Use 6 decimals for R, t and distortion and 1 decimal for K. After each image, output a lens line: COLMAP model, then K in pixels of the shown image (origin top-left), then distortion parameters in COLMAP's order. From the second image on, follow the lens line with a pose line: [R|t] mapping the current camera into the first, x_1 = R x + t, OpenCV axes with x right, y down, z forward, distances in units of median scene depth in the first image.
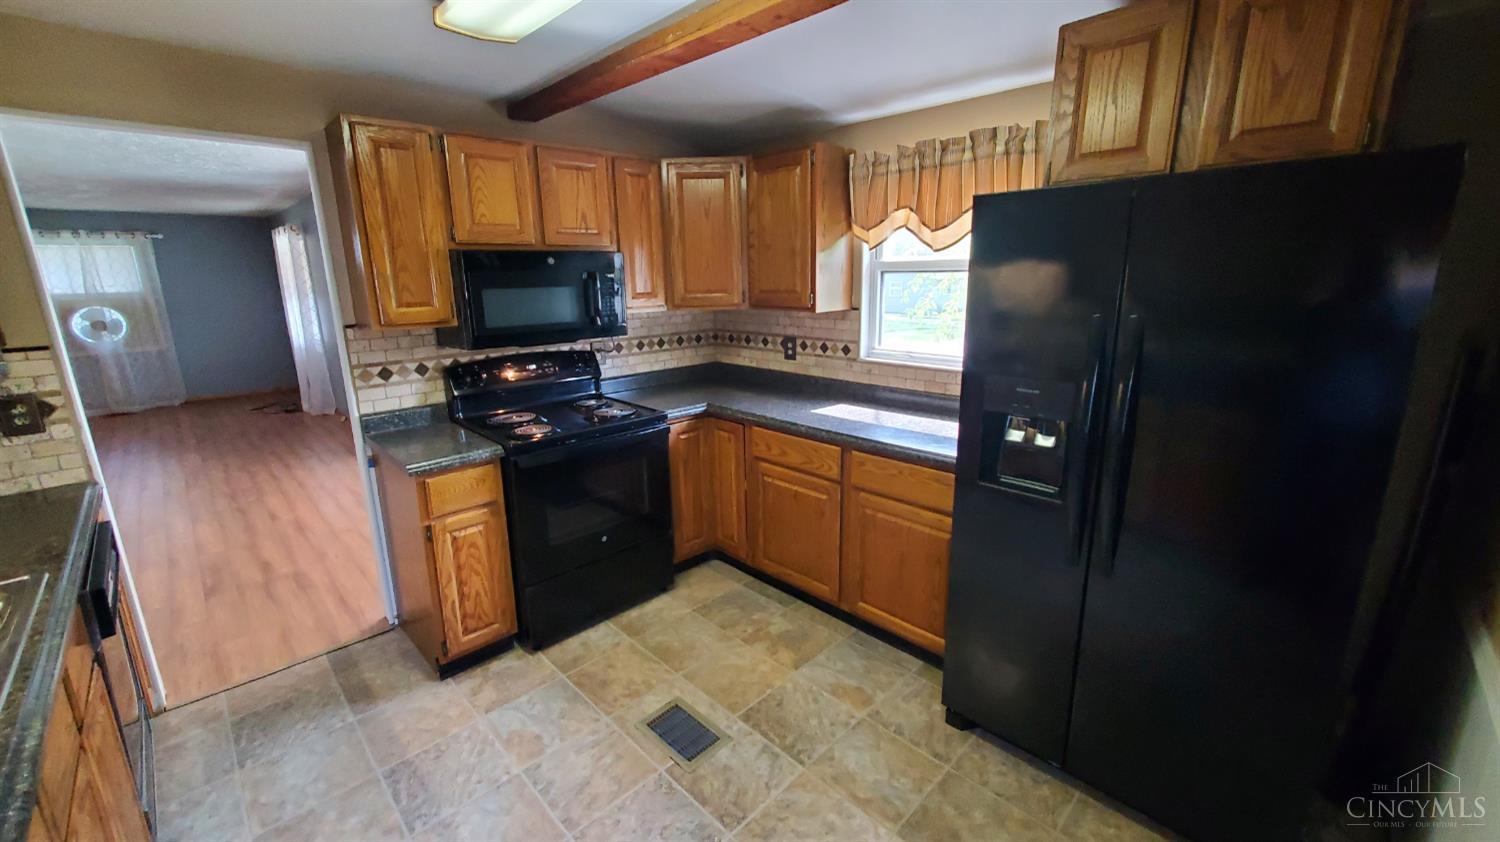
lens RADIAL K [[591.7, 0, 748.1], [0, 591.7, 411.2], [0, 0, 1]] dist [0.000495, -0.000391]
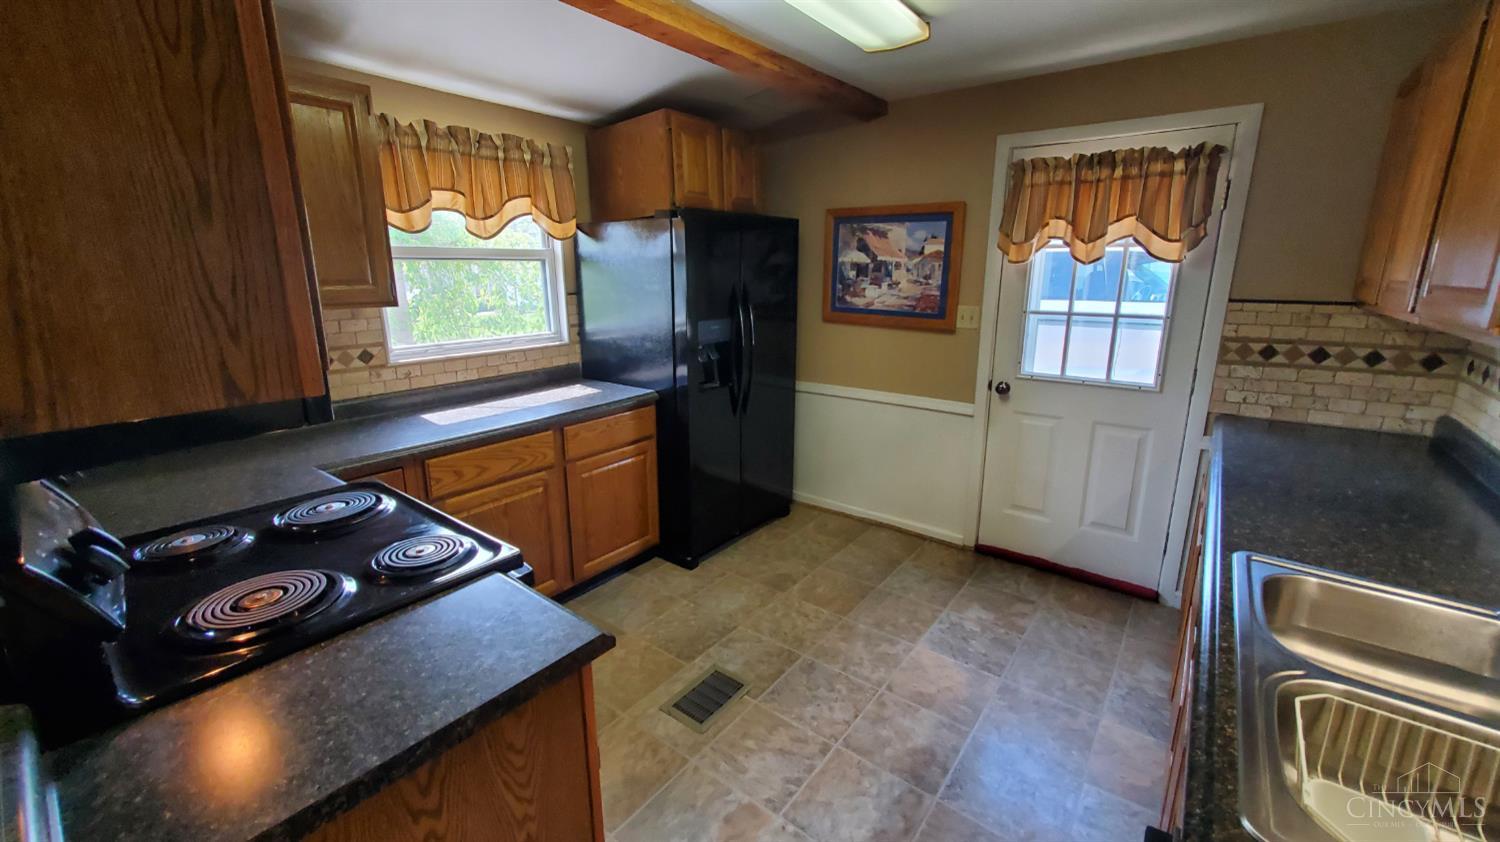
lens RADIAL K [[591.7, 0, 743.0], [0, 591.7, 409.5], [0, 0, 1]] dist [0.000495, -0.000391]
pose [[-0.123837, -0.210079, 0.969810, -0.706869], [0.237165, 0.942742, 0.234500, -0.108029], [-0.963544, 0.259045, -0.066923, 0.617732]]
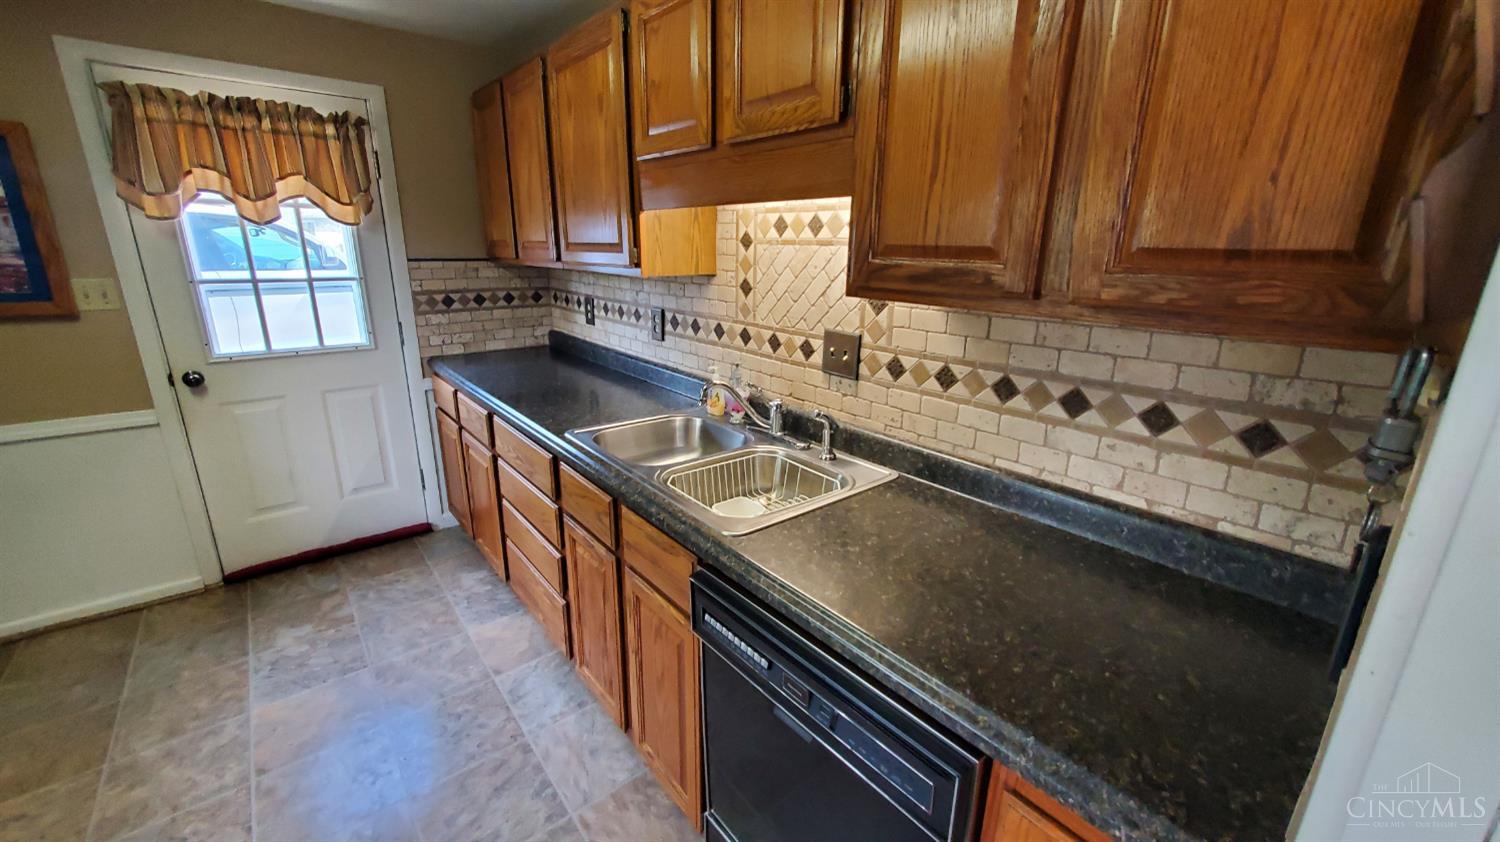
lens RADIAL K [[591.7, 0, 751.8], [0, 591.7, 408.4], [0, 0, 1]] dist [0.000495, -0.000391]
pose [[-0.995533, -0.020180, 0.092233, -0.607345], [0.027365, 0.873287, 0.486436, -0.137202], [-0.090362, 0.486788, -0.868834, 0.765204]]
